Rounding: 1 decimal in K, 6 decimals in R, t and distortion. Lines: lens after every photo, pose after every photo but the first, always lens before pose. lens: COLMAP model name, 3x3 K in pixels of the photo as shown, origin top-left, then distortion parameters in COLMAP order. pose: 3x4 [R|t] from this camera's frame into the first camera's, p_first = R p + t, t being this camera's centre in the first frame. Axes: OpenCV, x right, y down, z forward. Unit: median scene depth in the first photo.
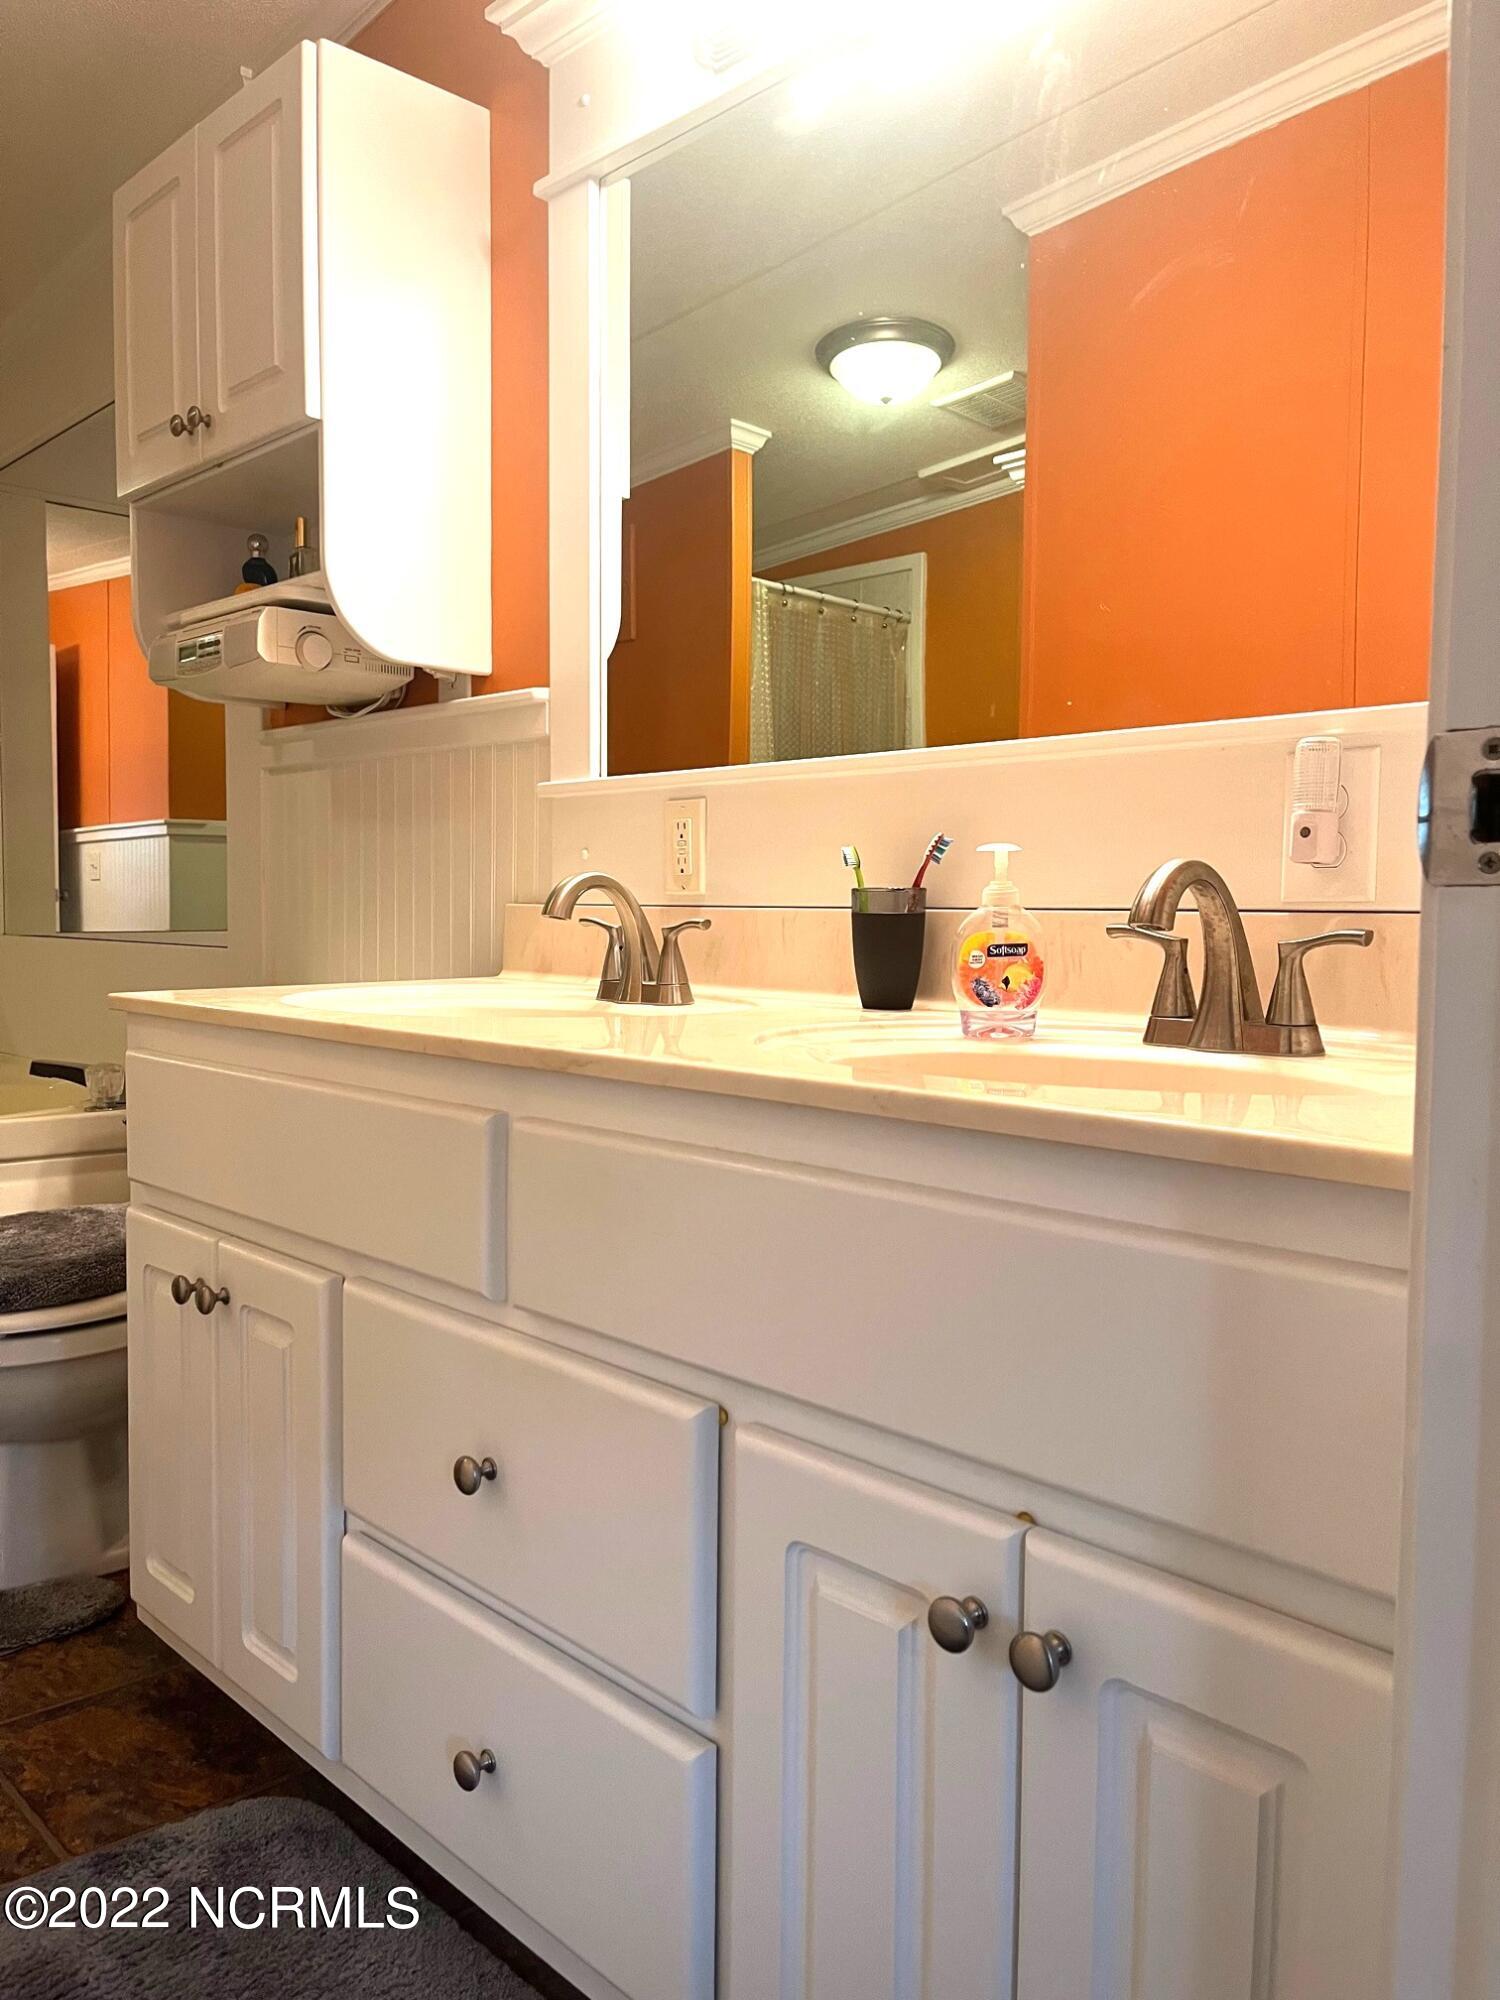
lens RADIAL K [[1528.0, 0, 763.9], [0, 1528.0, 988.7], [0, 0, 1]] dist [0.069385, -0.091484]
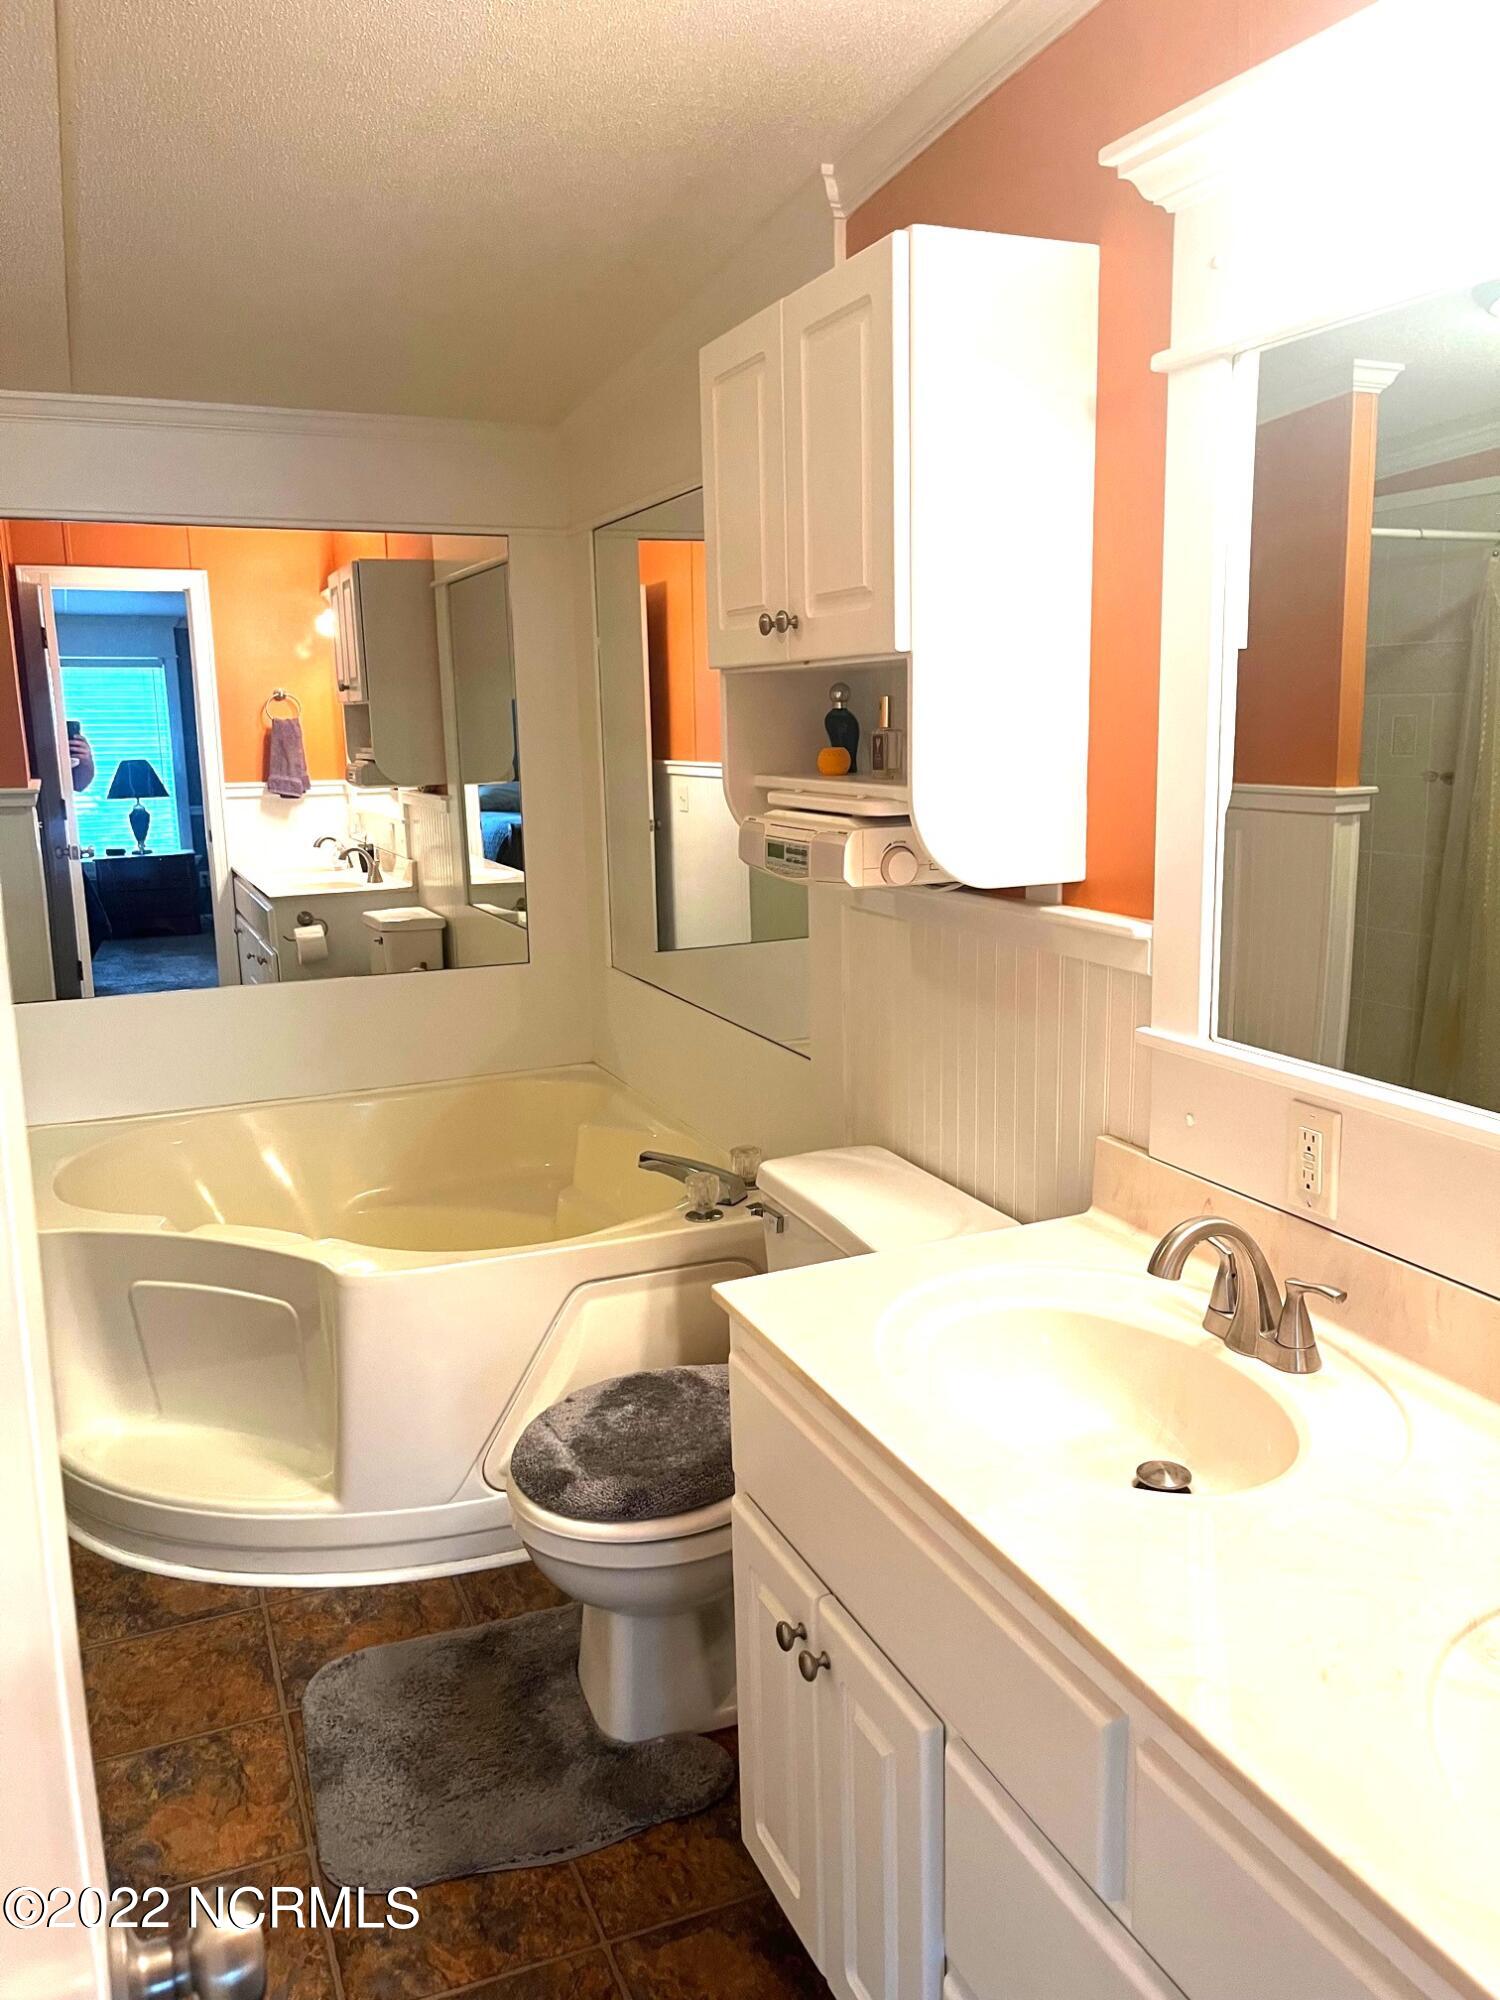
lens RADIAL K [[1528.0, 0, 759.9], [0, 1528.0, 1008.2], [0, 0, 1]] dist [0.069385, -0.091484]
pose [[0.936629, 0.034752, -0.348596, -0.037944], [0.011374, 0.991526, 0.129407, -0.258301], [0.350139, -0.125171, 0.928297, 0.071424]]
